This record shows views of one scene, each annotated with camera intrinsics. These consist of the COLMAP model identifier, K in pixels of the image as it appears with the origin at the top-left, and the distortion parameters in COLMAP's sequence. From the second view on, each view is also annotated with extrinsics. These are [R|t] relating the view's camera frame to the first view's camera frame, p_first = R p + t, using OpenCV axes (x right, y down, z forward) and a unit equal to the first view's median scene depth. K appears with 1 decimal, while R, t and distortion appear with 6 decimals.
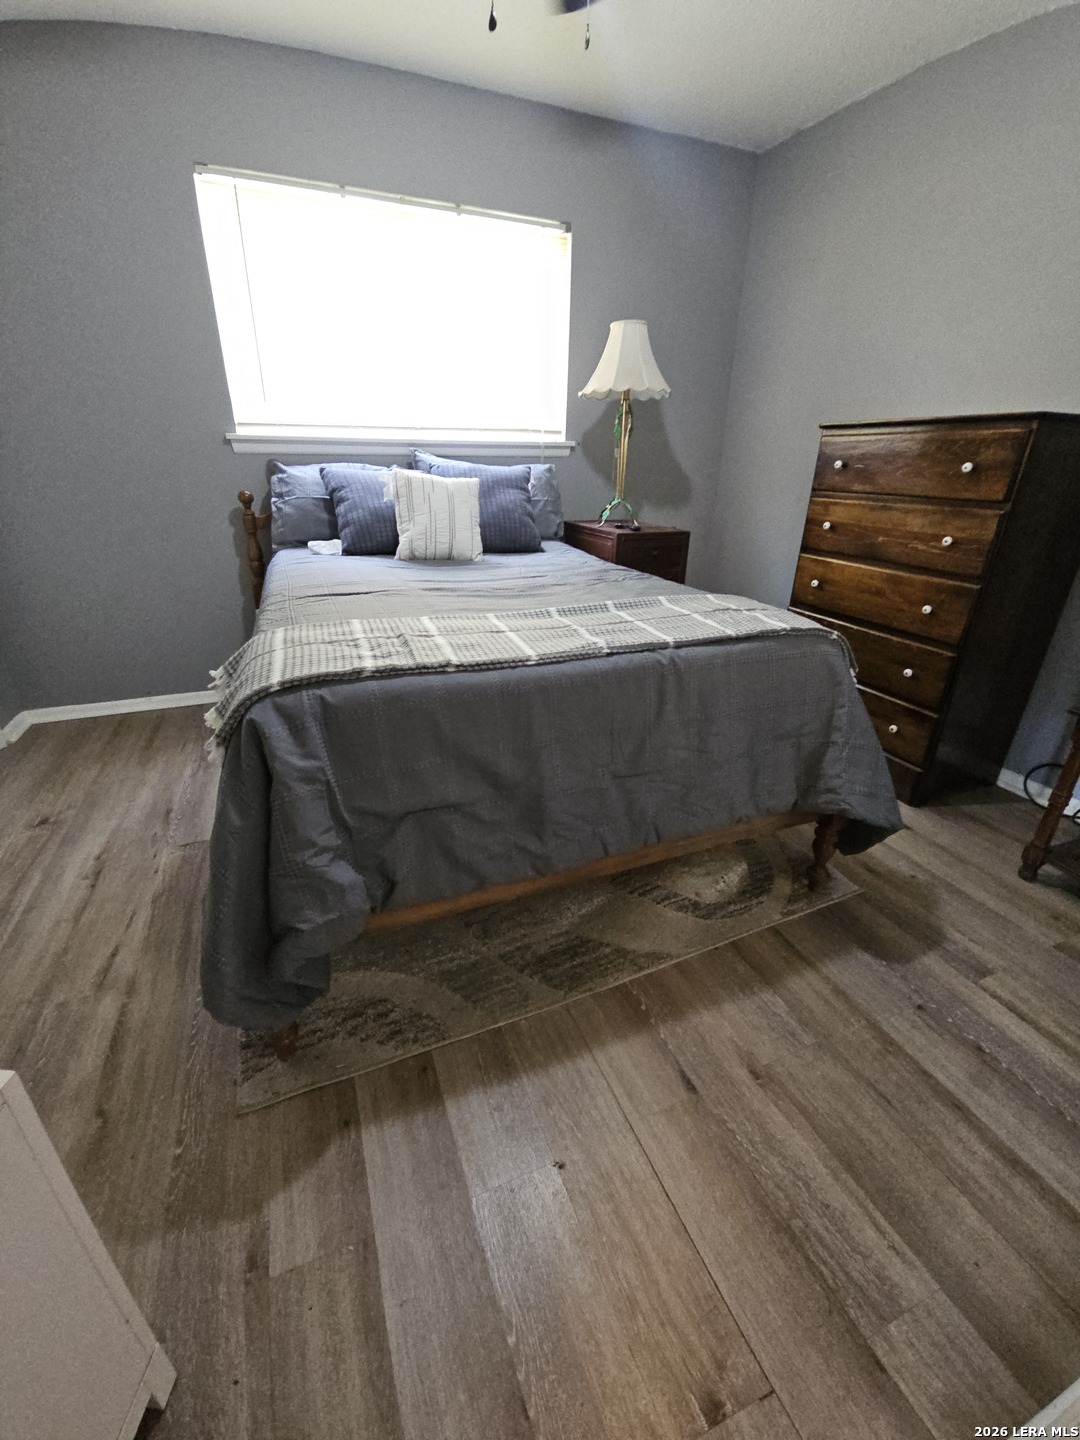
lens RADIAL K [[586.9, 0, 530.9], [0, 586.9, 718.7], [0, 0, 1]] dist [0.002072, -0.004061]
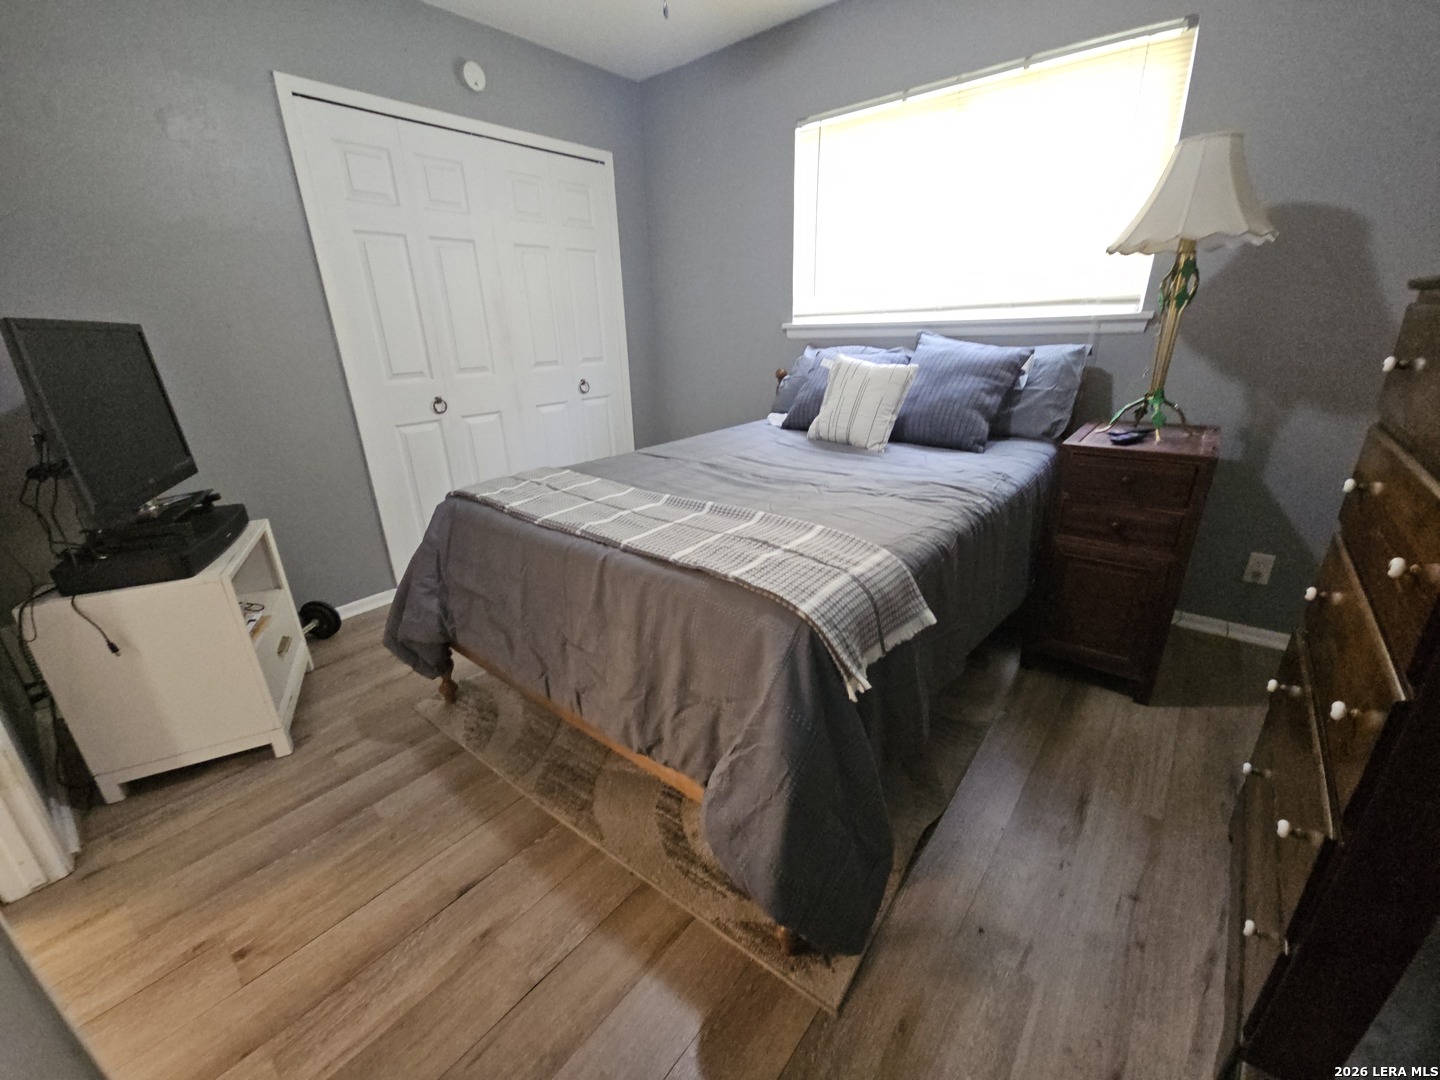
lens RADIAL K [[593.3, 0, 715.9], [0, 593.3, 546.1], [0, 0, 1]] dist [0.014035, -0.004674]
pose [[0.476027, 0.283957, -0.832326, 1.095266], [-0.320696, 0.937315, 0.136362, -0.296585], [0.818873, 0.202012, 0.537251, 0.516656]]
